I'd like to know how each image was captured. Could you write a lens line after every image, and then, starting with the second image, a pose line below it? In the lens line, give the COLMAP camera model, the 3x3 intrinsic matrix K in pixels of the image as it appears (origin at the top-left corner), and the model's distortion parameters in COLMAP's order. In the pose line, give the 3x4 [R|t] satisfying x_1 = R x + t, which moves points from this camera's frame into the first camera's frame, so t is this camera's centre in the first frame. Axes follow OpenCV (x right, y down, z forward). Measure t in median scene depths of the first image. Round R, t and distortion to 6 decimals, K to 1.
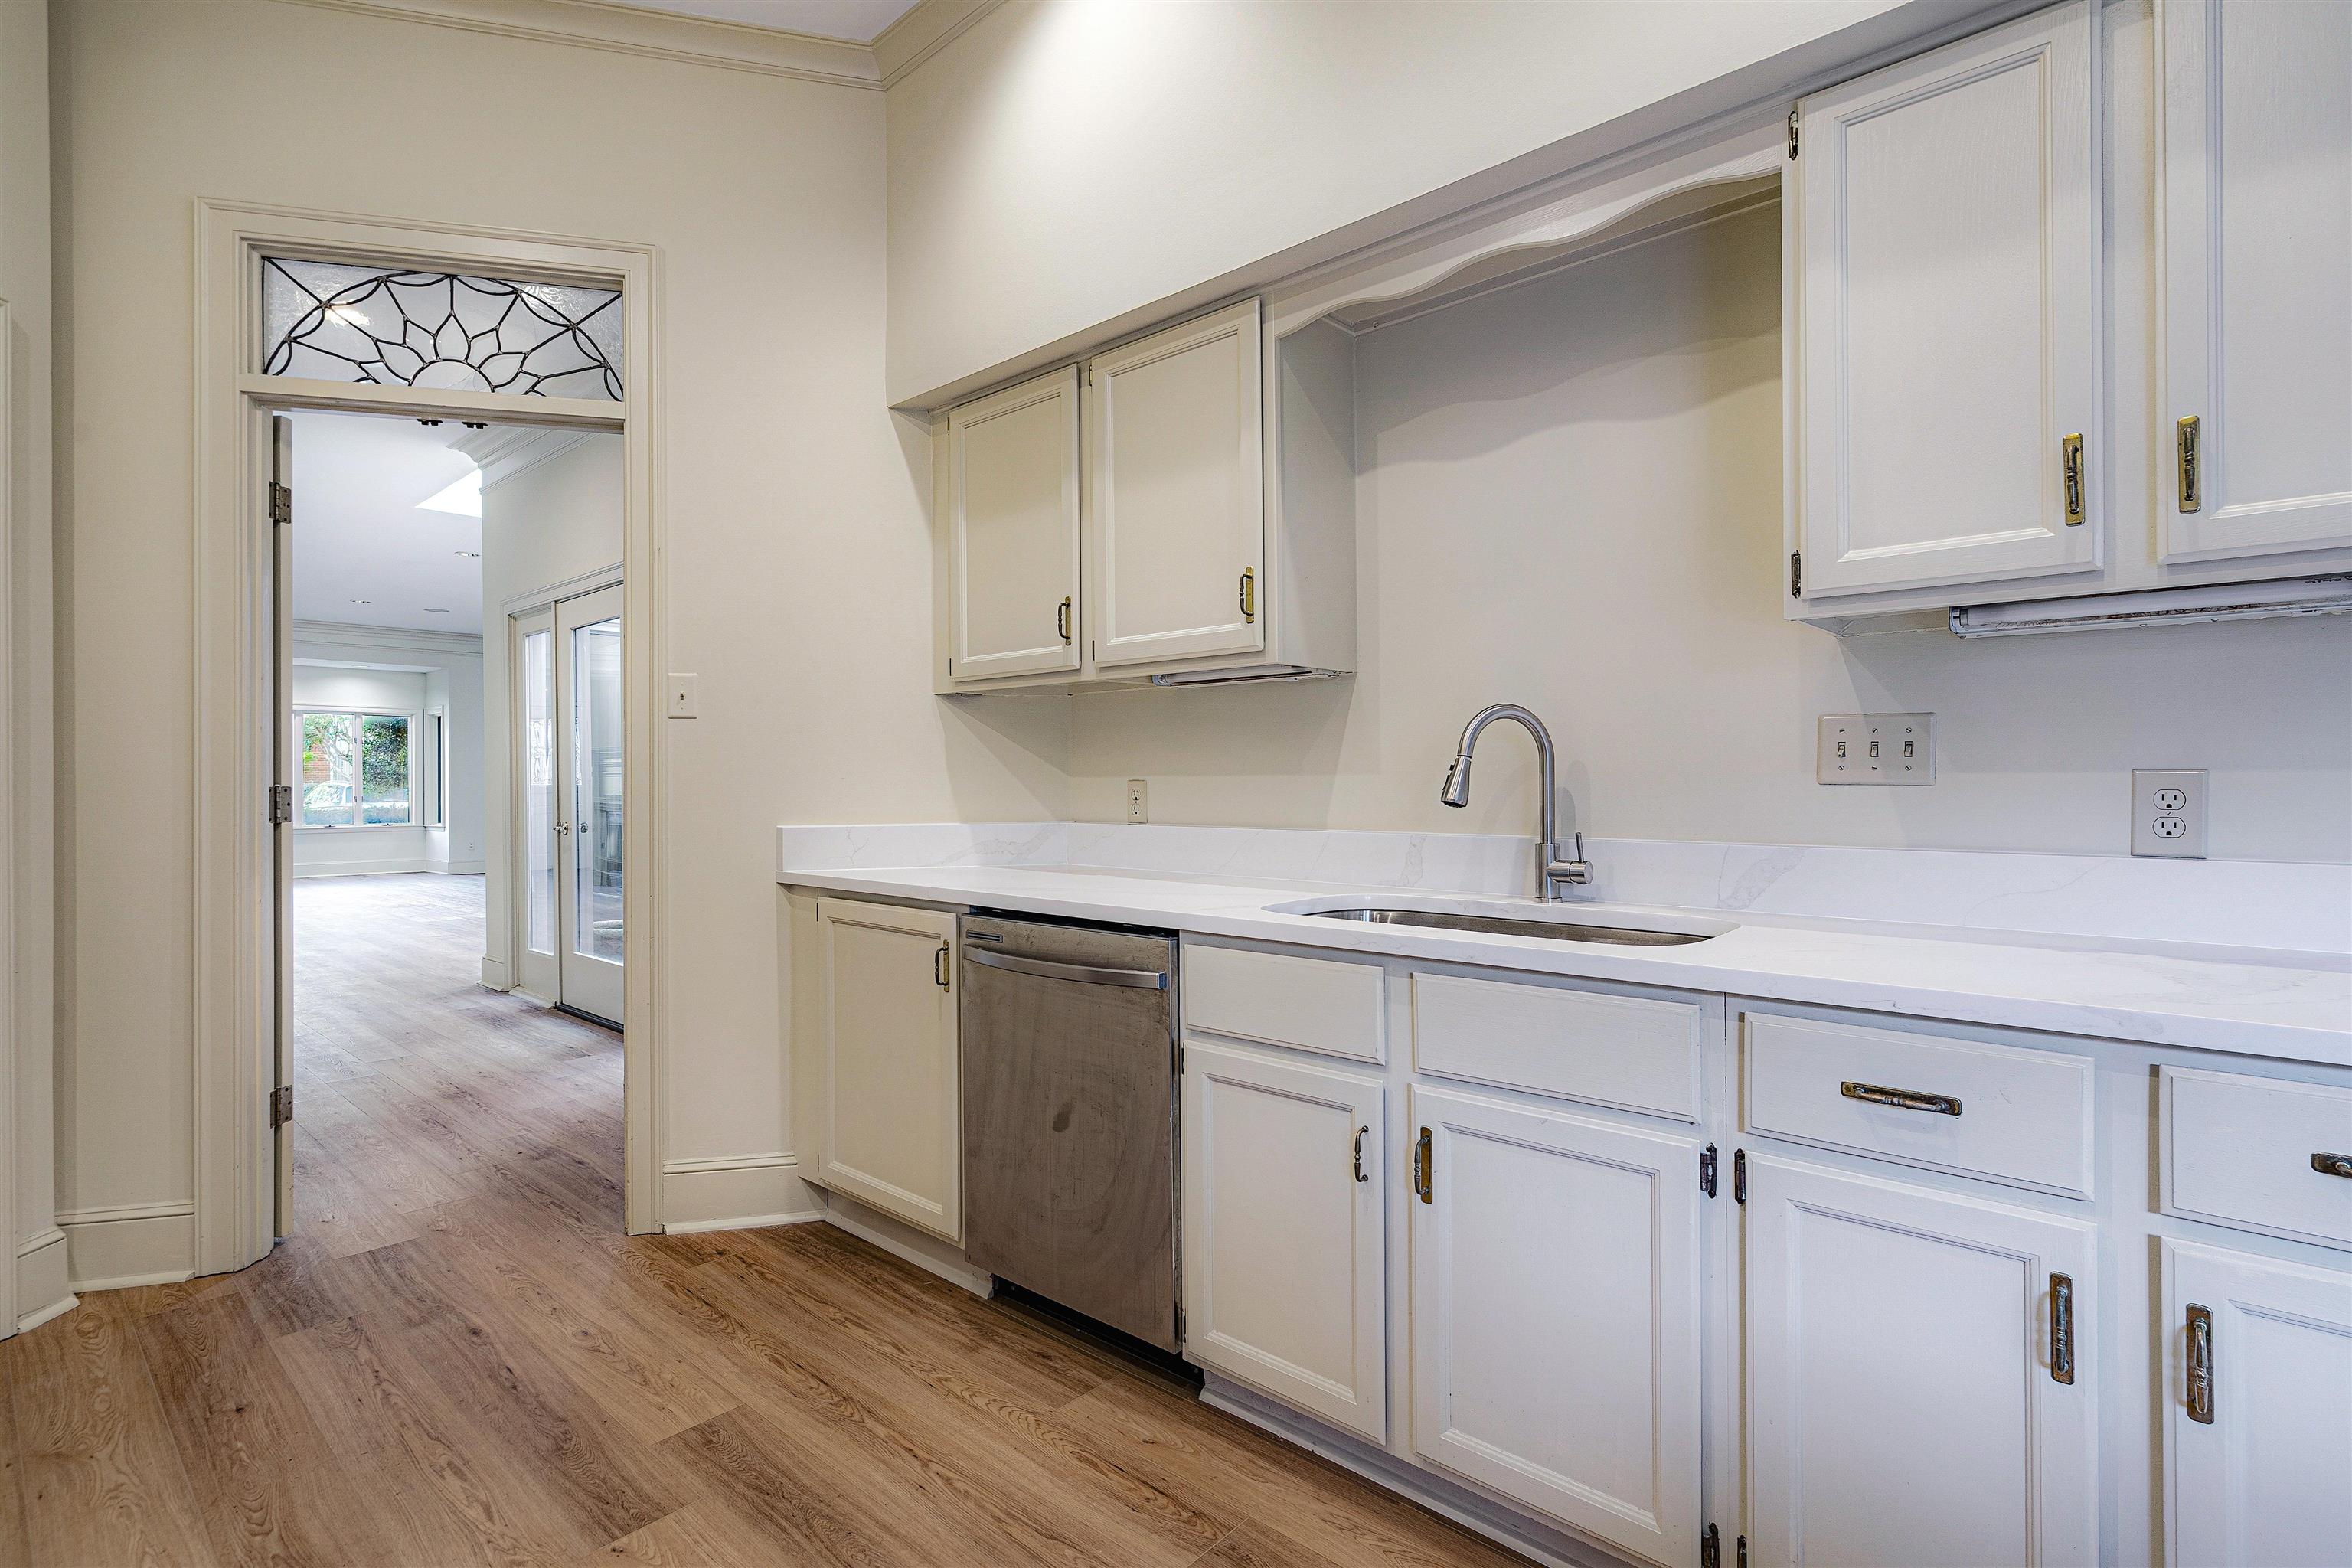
lens RADIAL K [[1103.4, 0, 1114.5], [0, 1103.4, 789.9], [0, 0, 1]] dist [-0.002383, 0.000457]
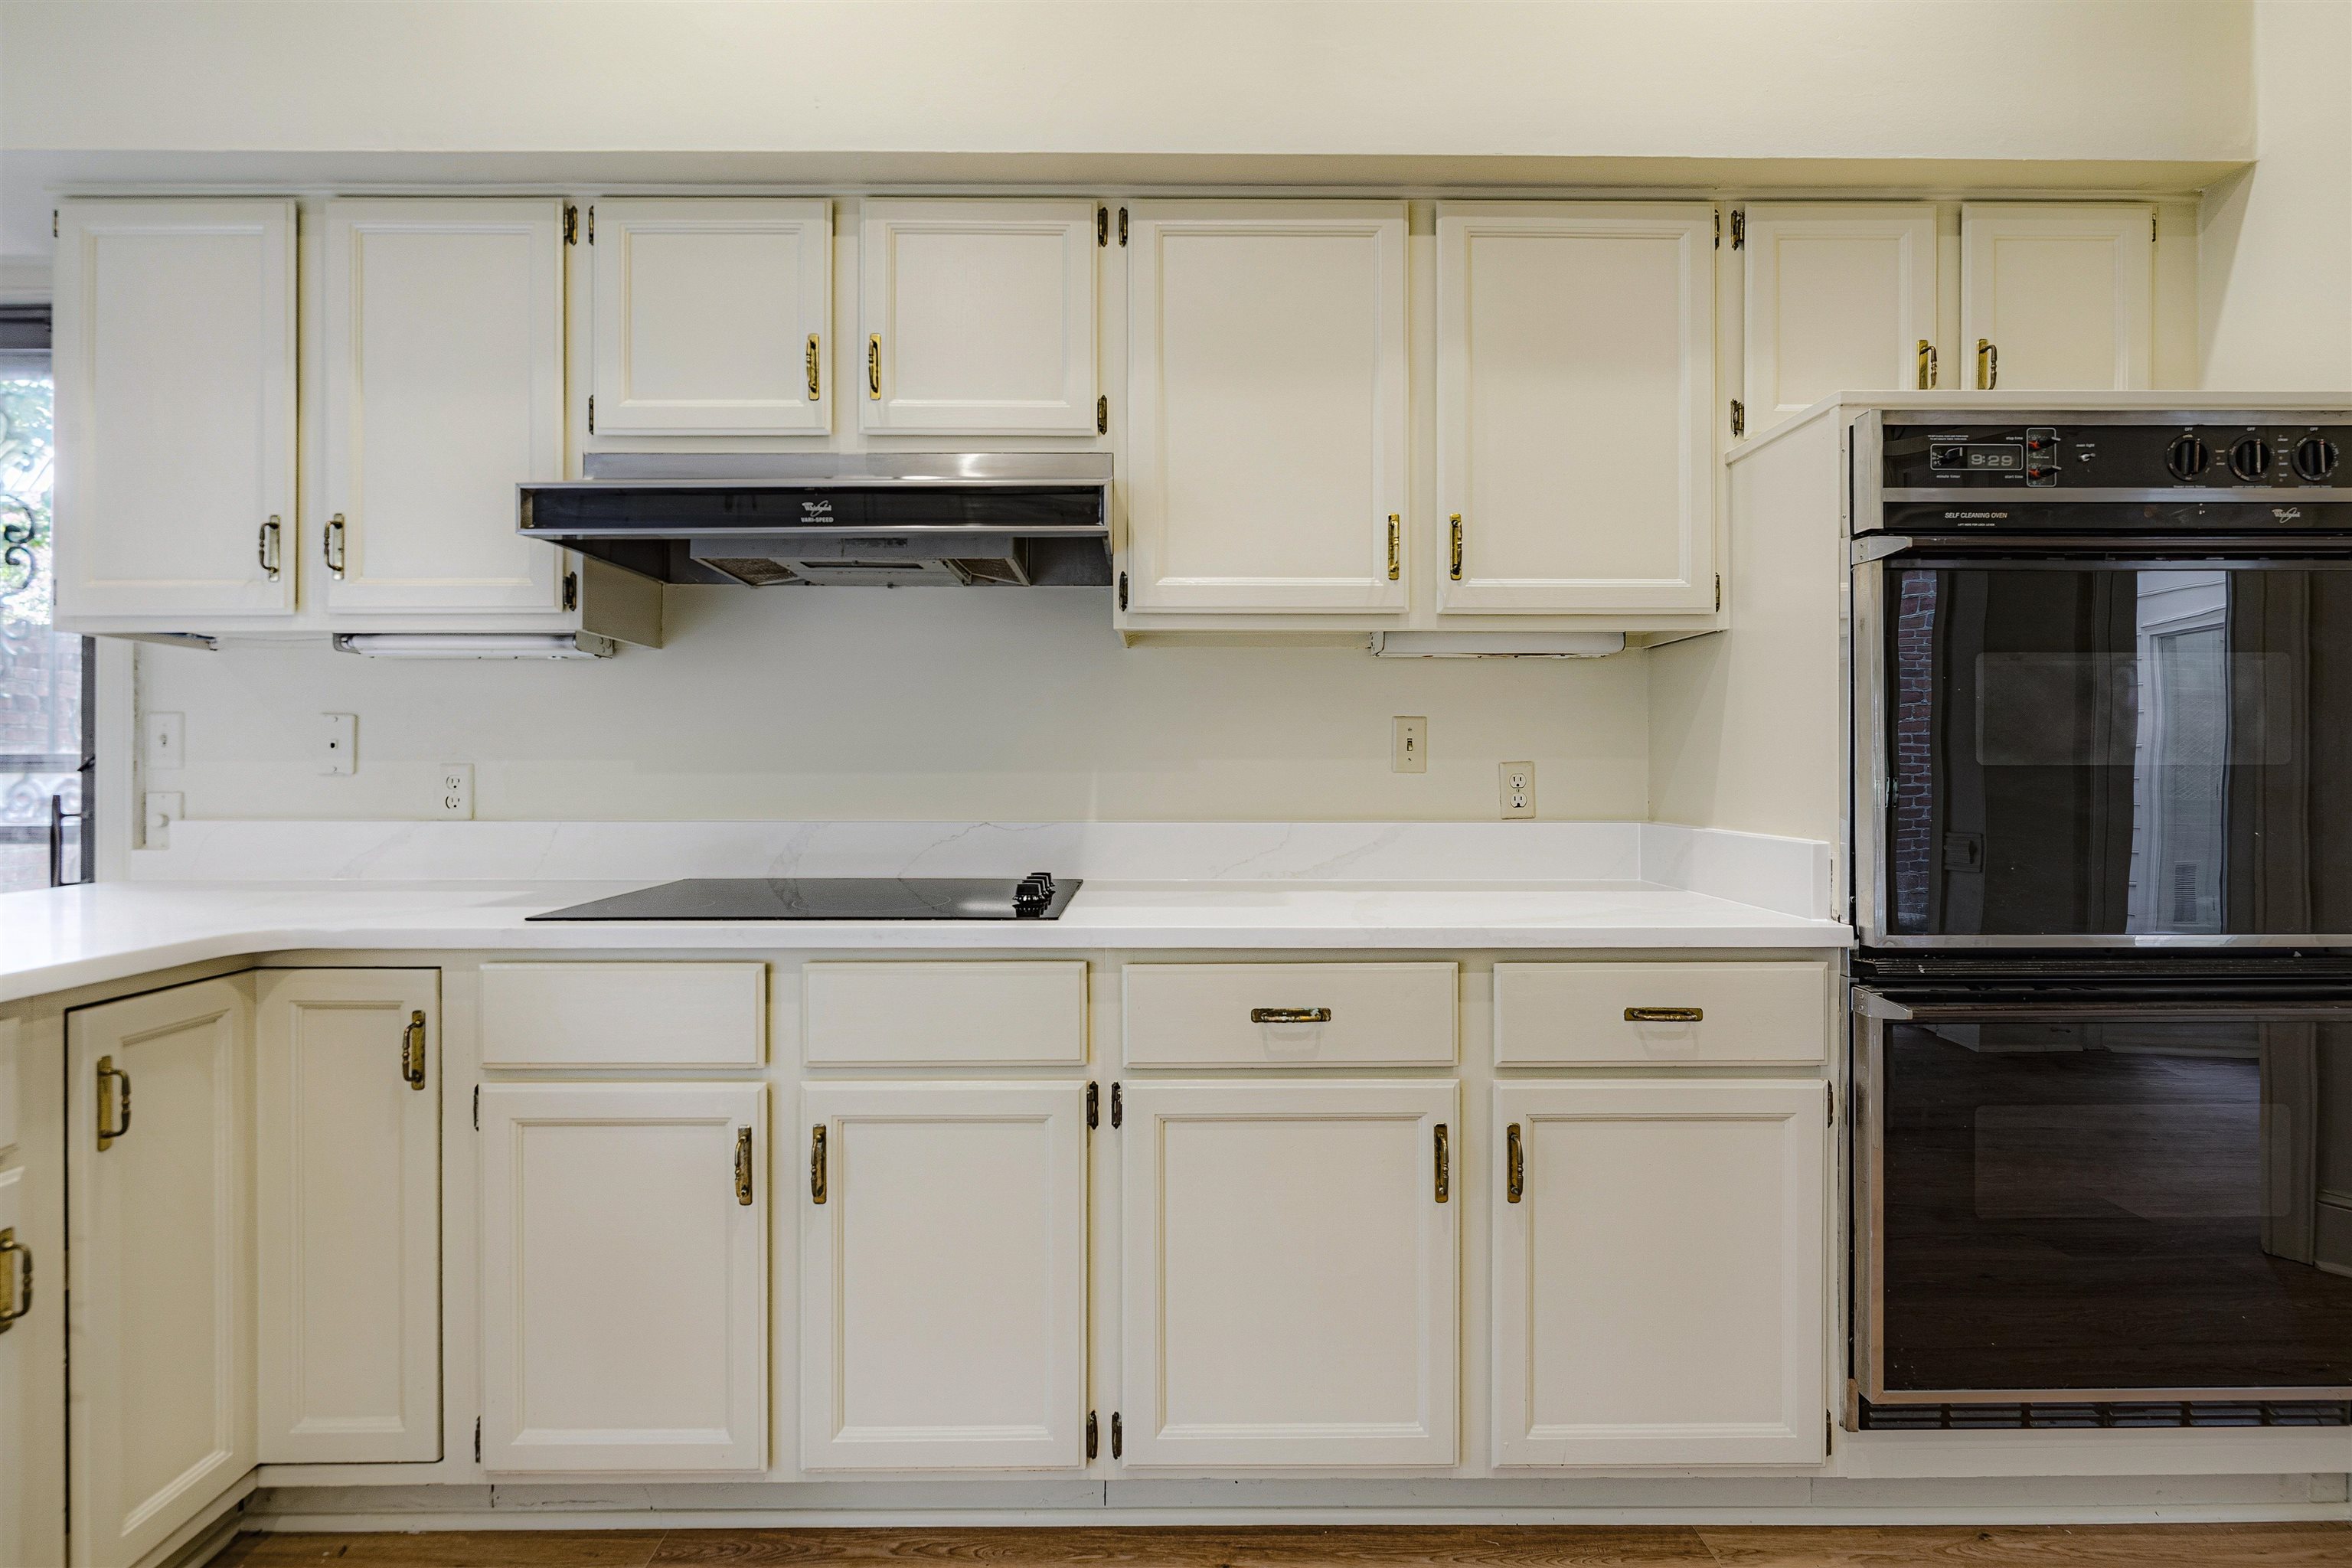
lens RADIAL K [[1060.3, 0, 1170.0], [0, 1060.3, 768.4], [0, 0, 1]] dist [-0.007735, 0.003733]
pose [[0.726963, 0.000183, 0.686676, -0.253519], [0.002462, 0.999993, -0.002873, -0.001527], [-0.686672, 0.003779, 0.726958, 0.236223]]
